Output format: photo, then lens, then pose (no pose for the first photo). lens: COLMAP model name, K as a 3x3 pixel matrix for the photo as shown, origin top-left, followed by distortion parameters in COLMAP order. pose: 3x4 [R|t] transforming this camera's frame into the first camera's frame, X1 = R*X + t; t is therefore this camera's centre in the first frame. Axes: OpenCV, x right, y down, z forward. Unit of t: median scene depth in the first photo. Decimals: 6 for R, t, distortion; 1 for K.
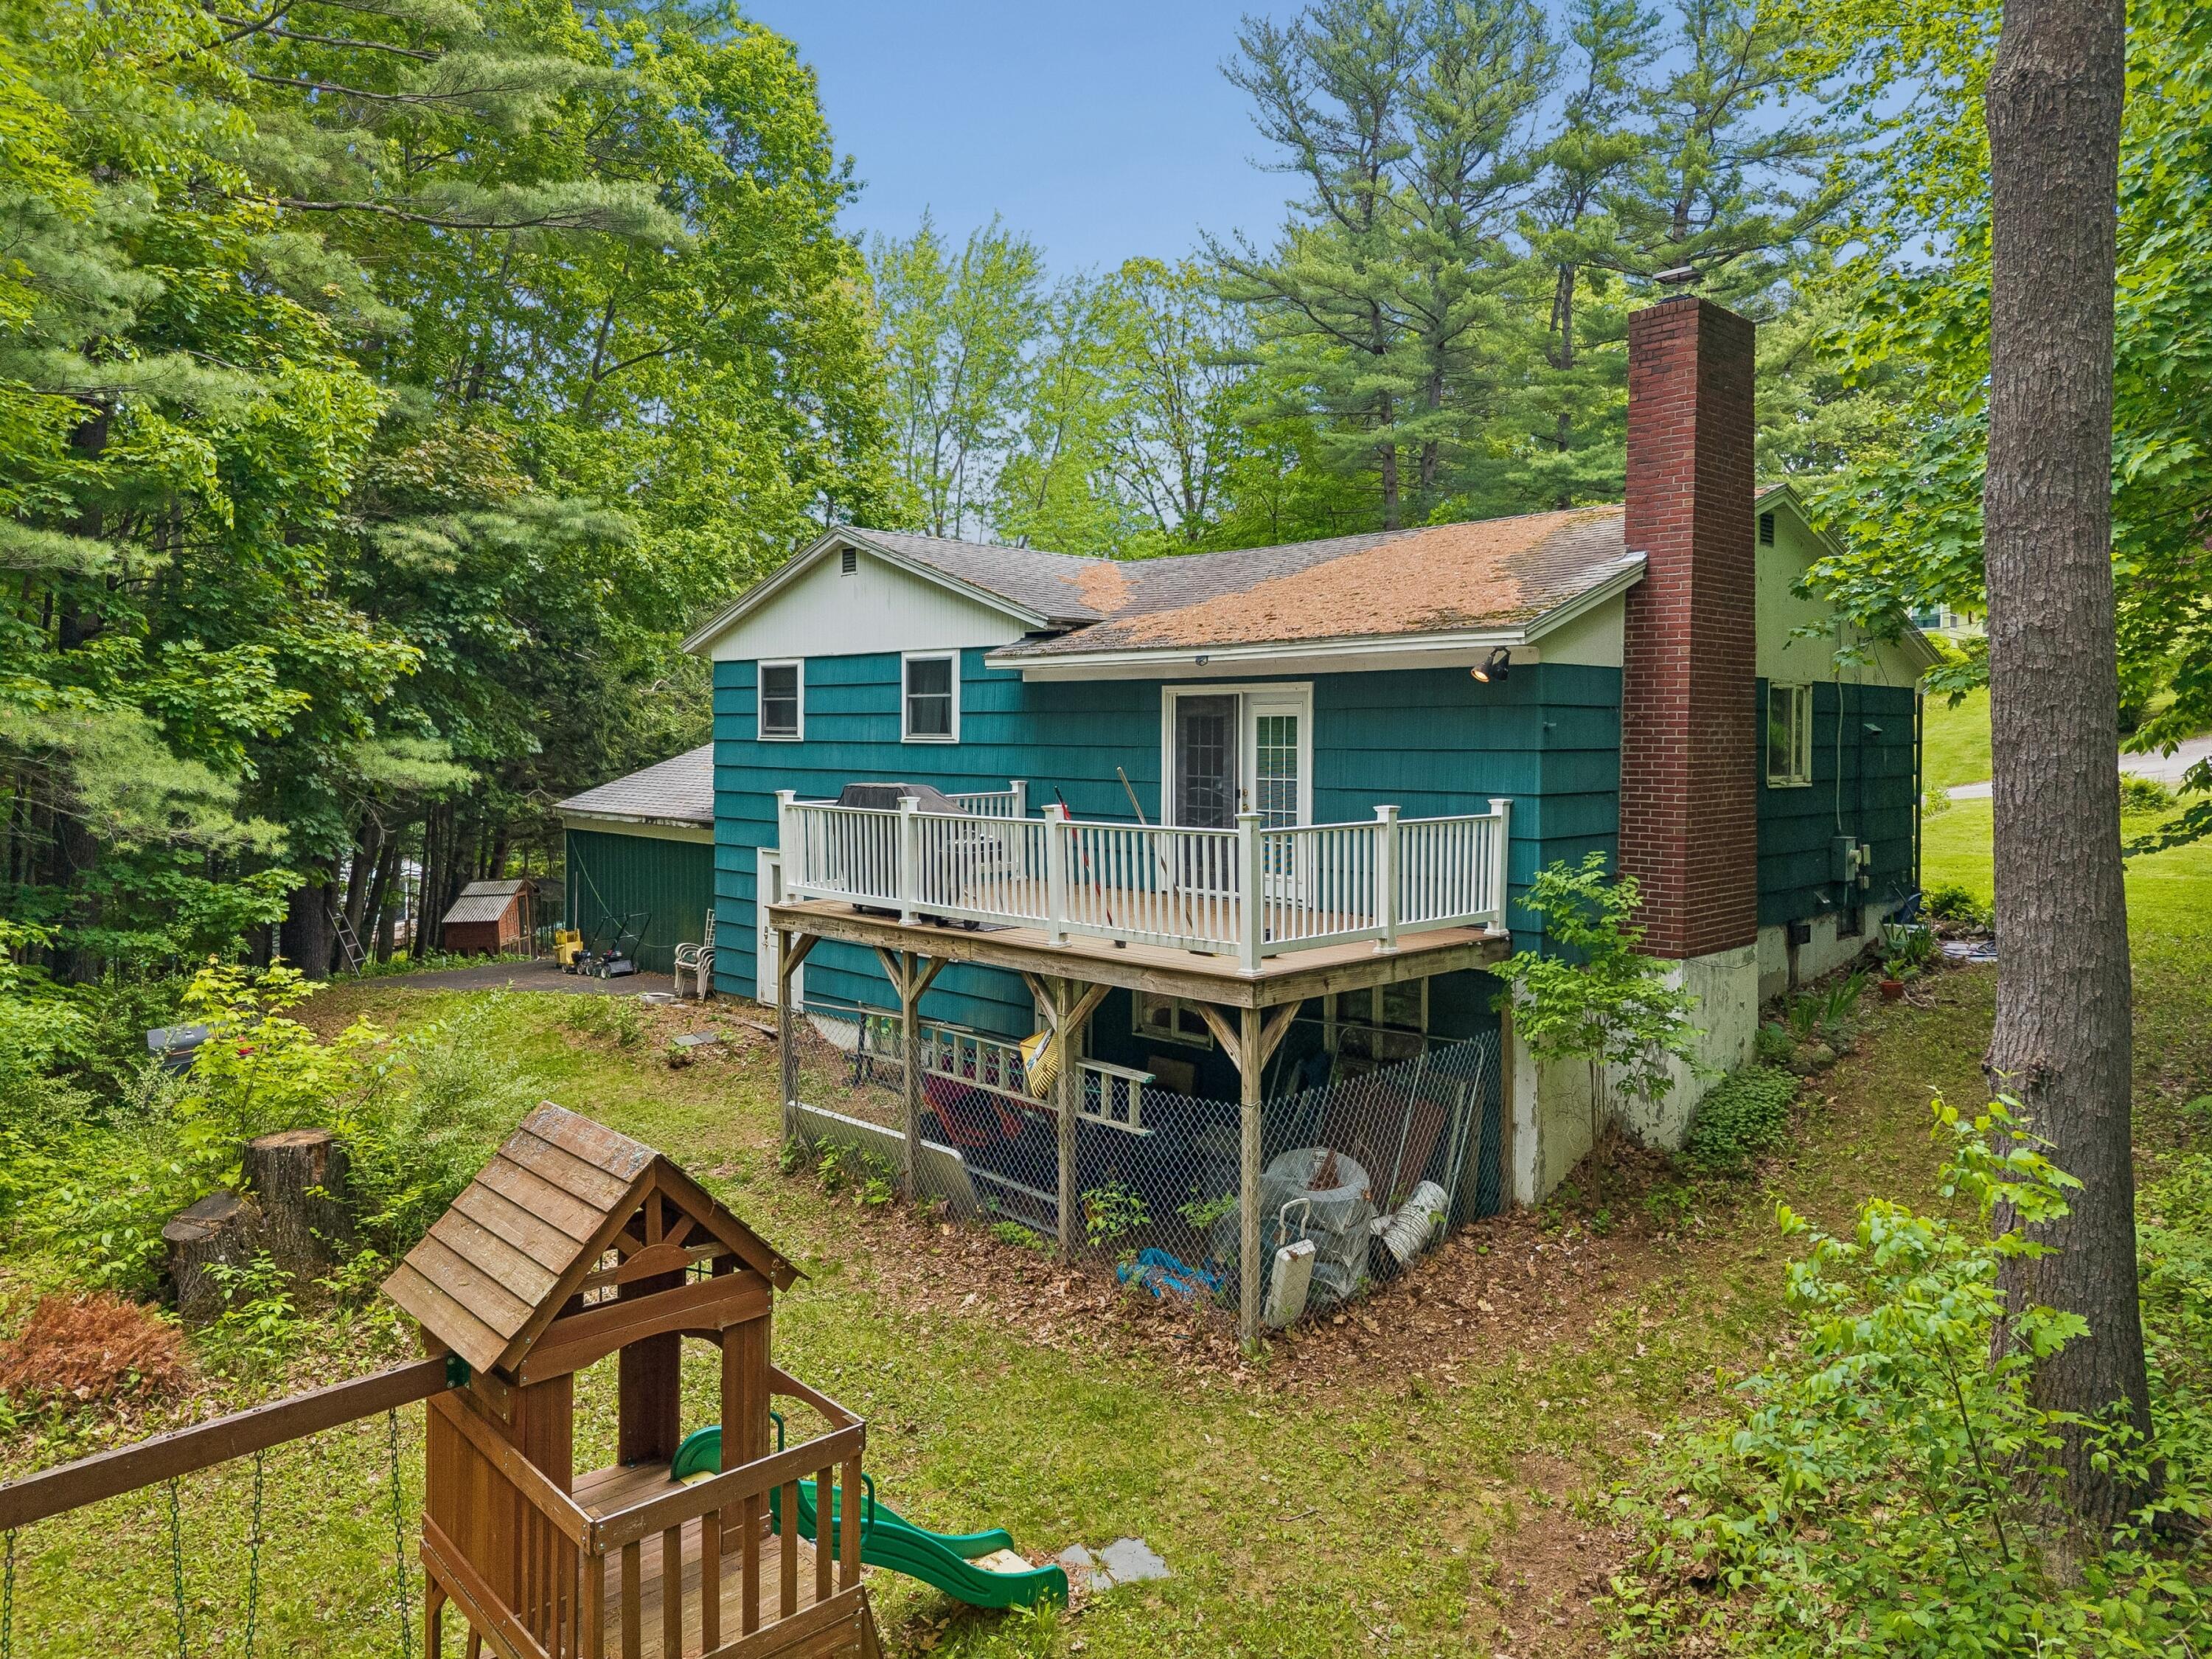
lens RADIAL K [[1460.5, 0, 1111.7], [0, 1460.5, 819.4], [0, 0, 1]] dist [0.006330, -0.001211]
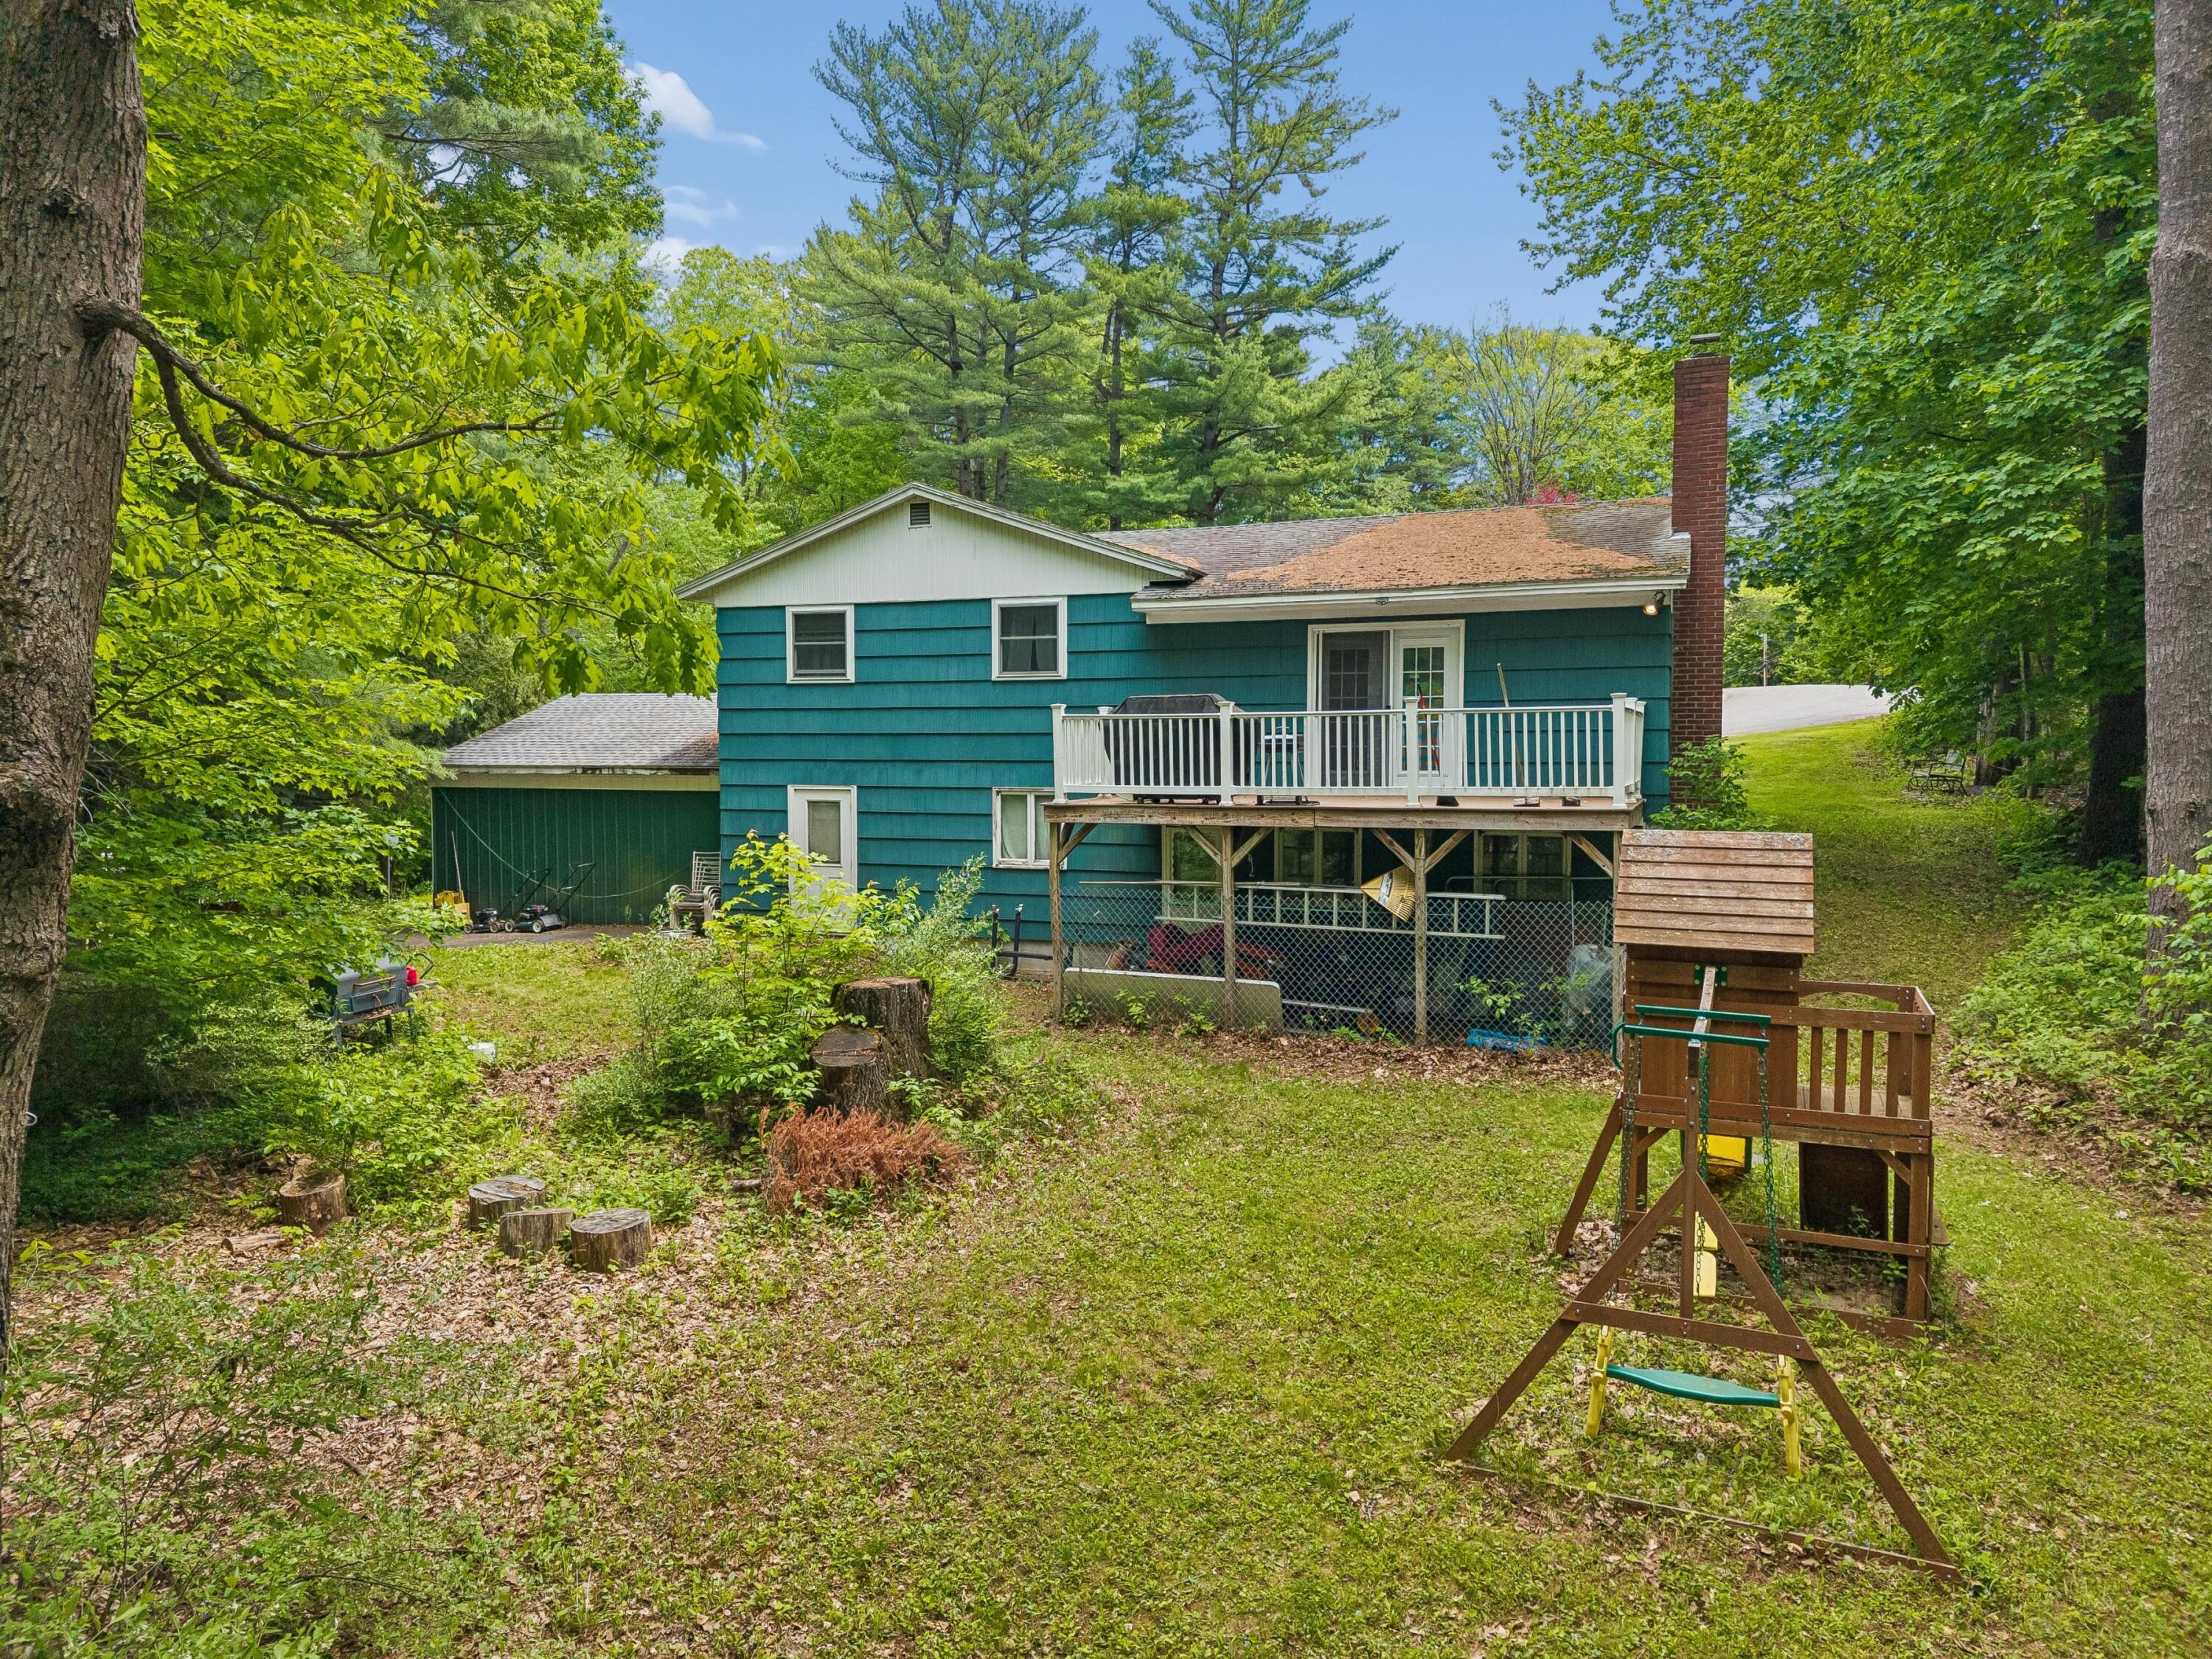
lens RADIAL K [[1383.6, 0, 1104.2], [0, 1383.6, 890.3], [0, 0, 1]] dist [0.065013, -0.098390]
pose [[0.919717, -0.043884, 0.390122, -0.448042], [0.025972, 0.998357, 0.051075, 0.052097], [-0.391723, -0.036842, 0.919345, -0.022197]]
